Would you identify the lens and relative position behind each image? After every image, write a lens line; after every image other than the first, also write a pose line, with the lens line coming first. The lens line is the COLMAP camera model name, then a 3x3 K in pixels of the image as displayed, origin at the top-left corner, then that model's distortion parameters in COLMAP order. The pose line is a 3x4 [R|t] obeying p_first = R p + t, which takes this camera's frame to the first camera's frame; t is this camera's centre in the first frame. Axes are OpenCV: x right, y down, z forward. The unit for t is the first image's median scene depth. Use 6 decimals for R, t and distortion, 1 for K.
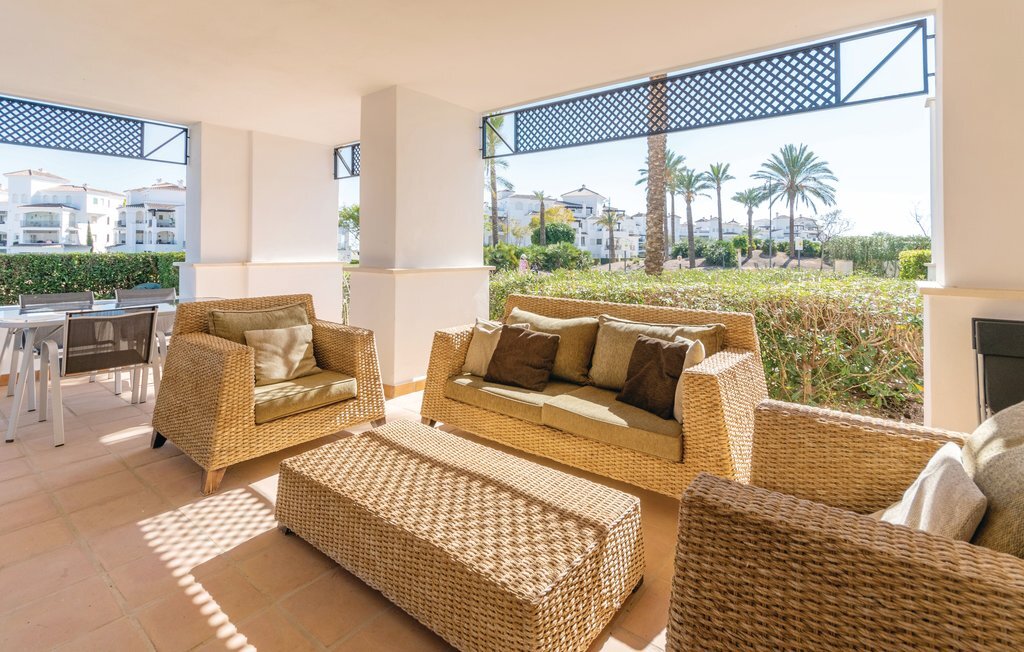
lens RADIAL K [[460.6, 0, 540.2], [0, 460.6, 322.5], [0, 0, 1]] dist [0.000026, -0.000012]
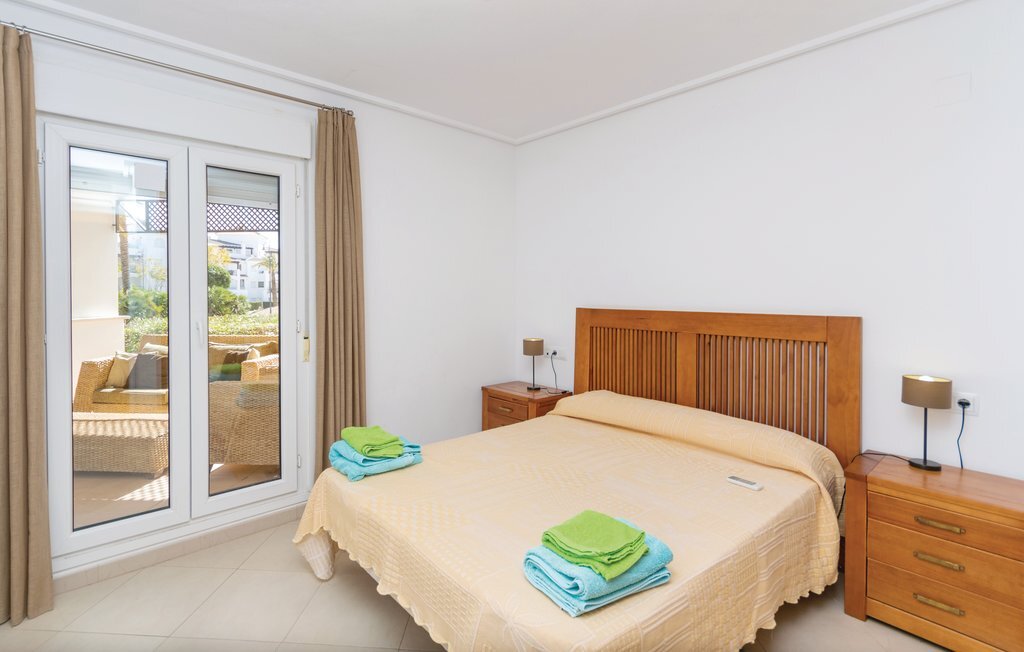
lens RADIAL K [[529.9, 0, 511.5], [0, 529.9, 302.4], [0, 0, 1]] dist [-0.001328, -0.000190]
pose [[0.860025, -0.027659, 0.509501, 0.019174], [0.092967, 0.990310, -0.103166, 0.026305], [-0.501711, 0.136092, 0.854263, -0.229875]]
